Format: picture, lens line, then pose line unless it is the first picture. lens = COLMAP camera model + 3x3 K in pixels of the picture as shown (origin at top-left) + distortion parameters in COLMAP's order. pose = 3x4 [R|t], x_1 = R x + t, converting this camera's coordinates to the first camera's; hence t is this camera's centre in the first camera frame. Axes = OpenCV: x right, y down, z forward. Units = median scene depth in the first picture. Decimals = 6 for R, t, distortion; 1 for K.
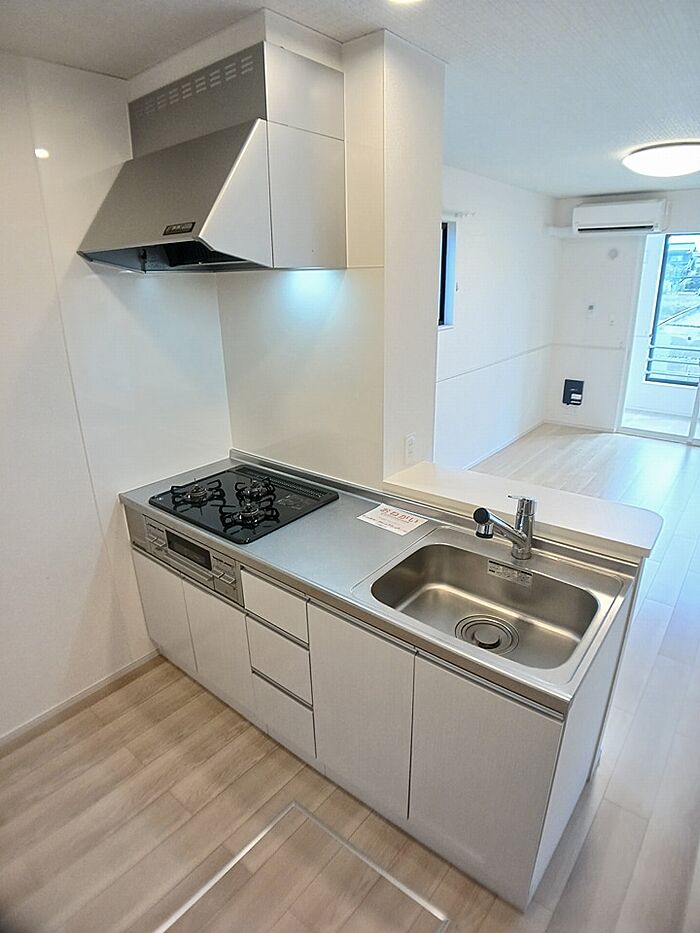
lens RADIAL K [[514.2, 0, 357.5], [0, 514.2, 470.7], [0, 0, 1]] dist [-0.075211, -0.003512]
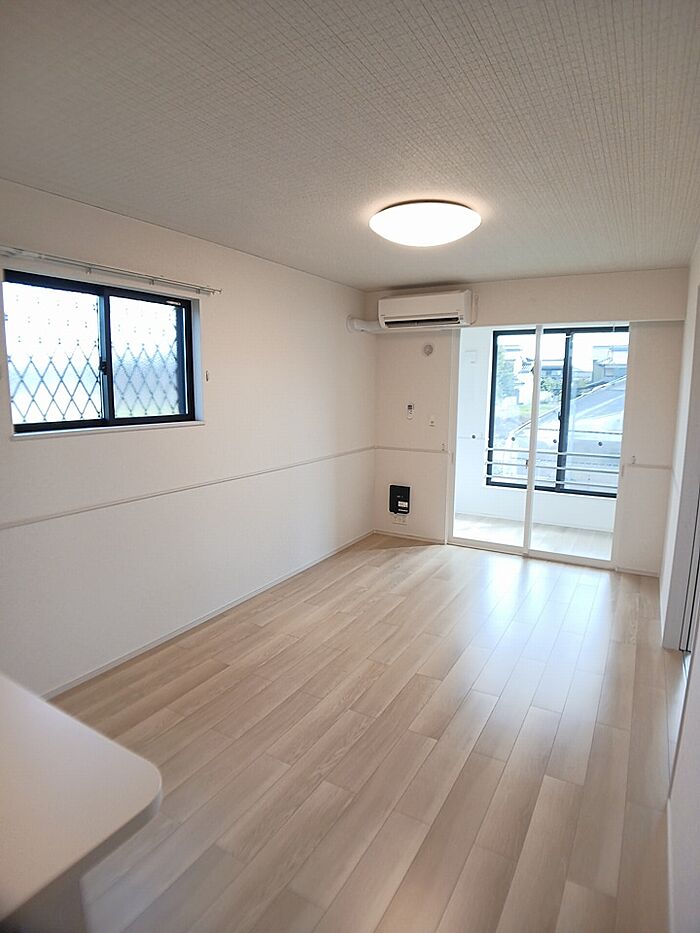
lens RADIAL K [[514.2, 0, 341.7], [0, 514.2, 468.2], [0, 0, 1]] dist [-0.075211, -0.003512]
pose [[0.988263, 0.008977, 0.152498, 0.193682], [0.022343, 0.979042, -0.202431, -0.028904], [-0.151119, 0.203462, 0.967350, 0.133342]]
